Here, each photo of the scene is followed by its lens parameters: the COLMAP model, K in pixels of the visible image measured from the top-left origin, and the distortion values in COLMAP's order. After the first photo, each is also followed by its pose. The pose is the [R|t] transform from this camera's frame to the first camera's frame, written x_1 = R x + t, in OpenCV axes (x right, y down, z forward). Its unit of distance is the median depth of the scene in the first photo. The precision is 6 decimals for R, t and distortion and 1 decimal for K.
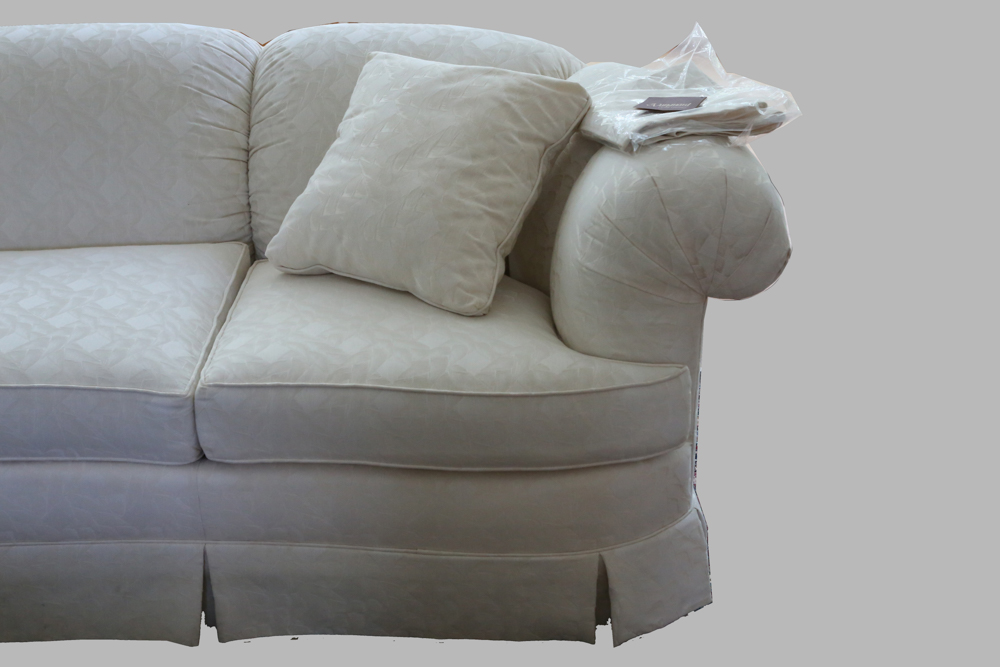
lens RADIAL K [[1396.2, 0, 500.0], [0, 1396.2, 333.5], [0, 0, 1]] dist [0.127668, 0.118457]
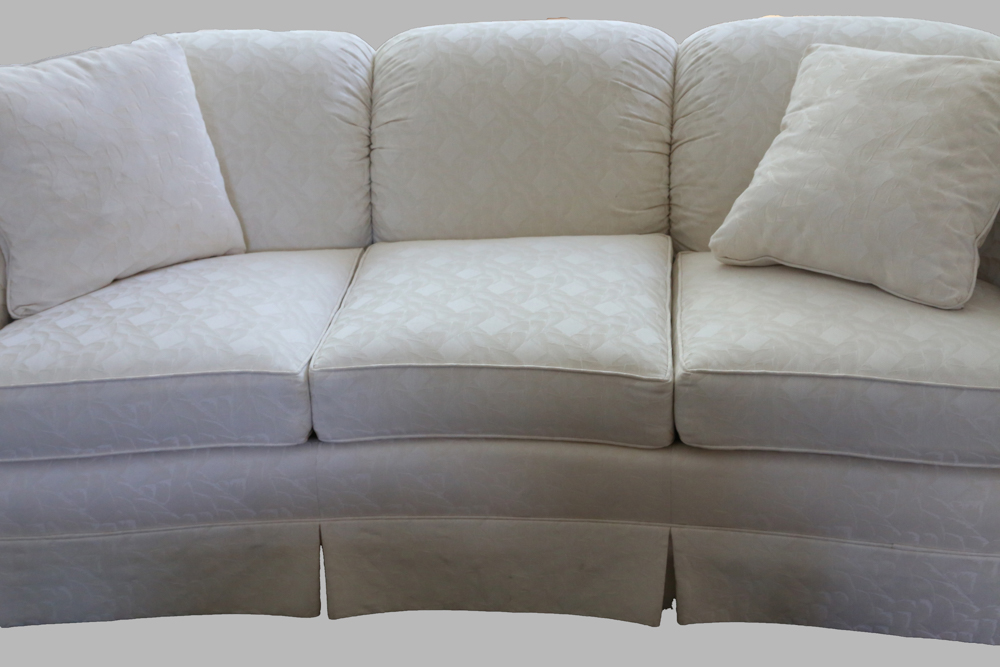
lens RADIAL K [[1396.2, 0, 500.0], [0, 1396.2, 333.5], [0, 0, 1]] dist [0.127668, 0.118457]
pose [[0.992809, 0.024865, -0.117096, -0.183393], [-0.025329, 0.999676, -0.002480, 0.012490], [0.116997, 0.005428, 0.993117, -0.020312]]
